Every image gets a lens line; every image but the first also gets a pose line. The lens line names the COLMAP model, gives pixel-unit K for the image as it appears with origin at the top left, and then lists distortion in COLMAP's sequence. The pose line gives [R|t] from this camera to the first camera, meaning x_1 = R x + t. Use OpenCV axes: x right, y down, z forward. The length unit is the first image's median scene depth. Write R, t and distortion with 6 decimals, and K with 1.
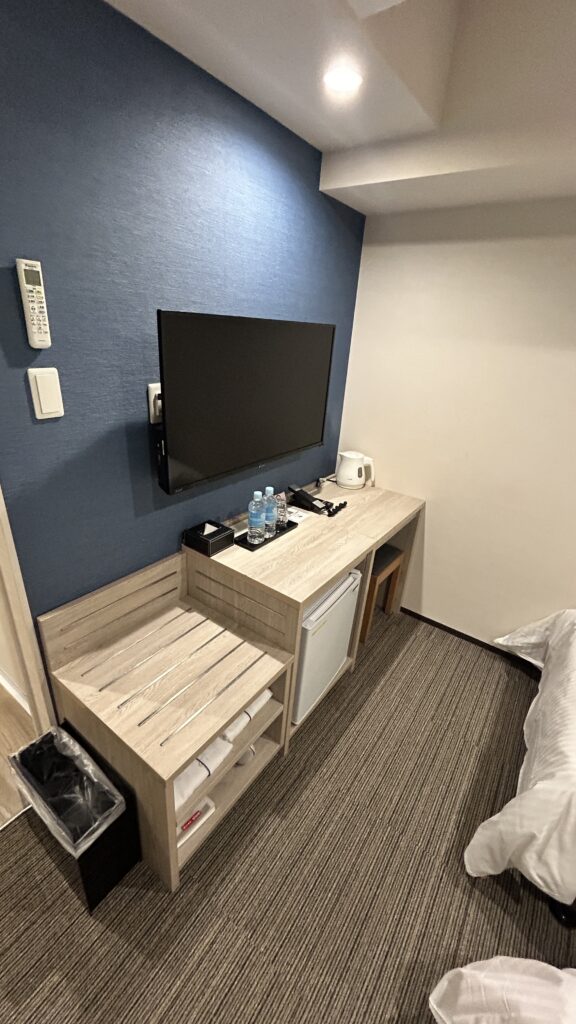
lens RADIAL K [[413.1, 0, 286.2], [0, 413.1, 513.0], [0, 0, 1]] dist [0.000246, -0.000027]
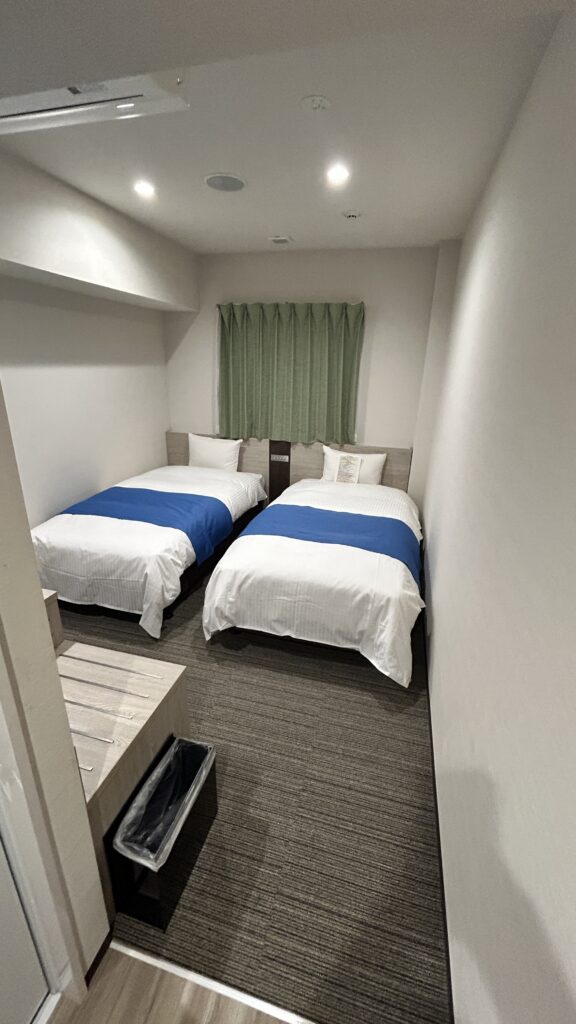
lens RADIAL K [[413.1, 0, 284.9], [0, 413.1, 513.0], [0, 0, 1]] dist [0.000246, -0.000027]
pose [[-0.350460, -0.390854, 0.851124, -1.331266], [0.335499, 0.796061, 0.503714, -0.415769], [-0.874425, 0.462082, -0.147856, 0.560028]]
